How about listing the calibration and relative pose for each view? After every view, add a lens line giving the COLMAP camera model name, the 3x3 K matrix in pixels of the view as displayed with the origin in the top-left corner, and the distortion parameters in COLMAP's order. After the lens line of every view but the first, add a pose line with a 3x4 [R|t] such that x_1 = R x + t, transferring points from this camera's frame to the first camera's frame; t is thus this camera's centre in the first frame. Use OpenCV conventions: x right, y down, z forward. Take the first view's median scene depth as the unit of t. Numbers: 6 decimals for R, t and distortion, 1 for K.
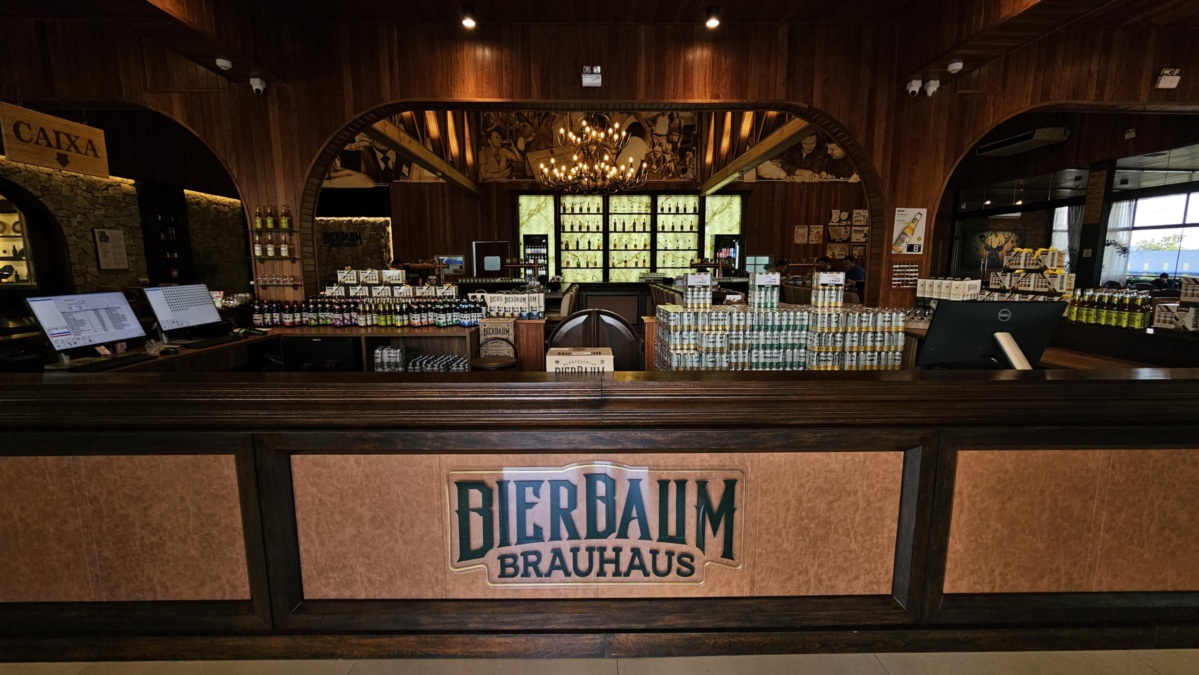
lens RADIAL K [[489.4, 0, 593.2], [0, 489.4, 336.6], [0, 0, 1]] dist [-0.005669, -0.000036]
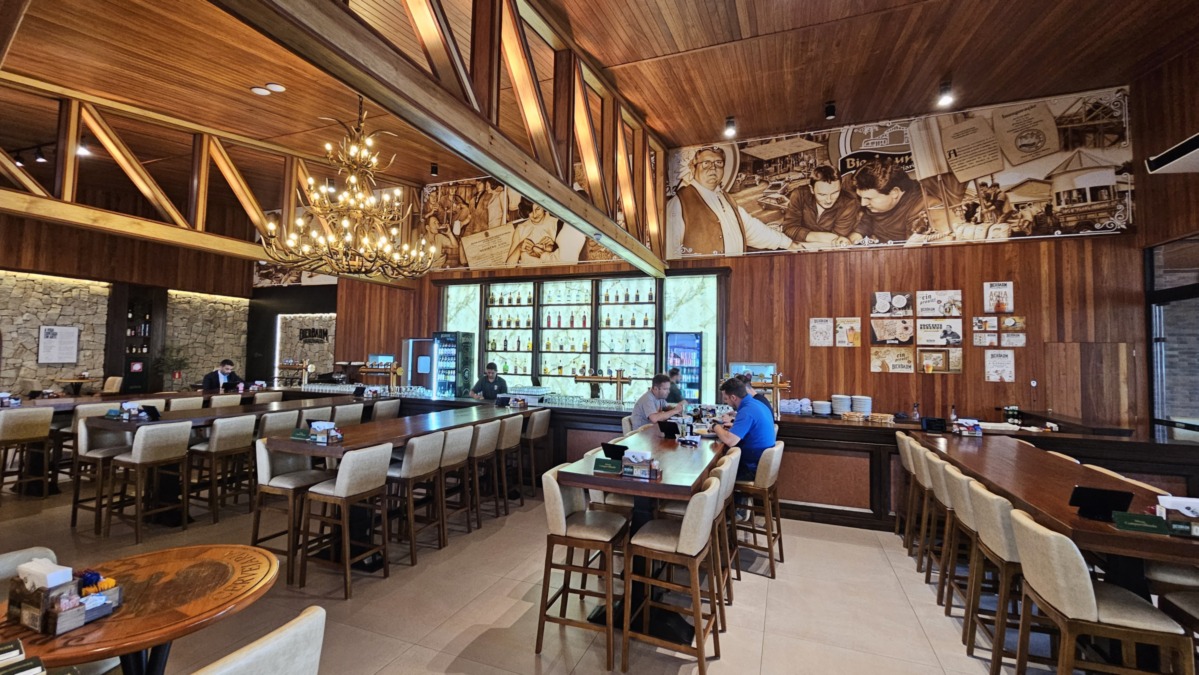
lens RADIAL K [[489.4, 0, 600.9], [0, 489.4, 332.9], [0, 0, 1]] dist [-0.005669, -0.000036]
pose [[0.930118, 0.002797, -0.367250, 0.398662], [-0.074543, 0.980594, -0.181323, -0.076101], [0.359616, 0.196028, 0.912277, 0.340082]]
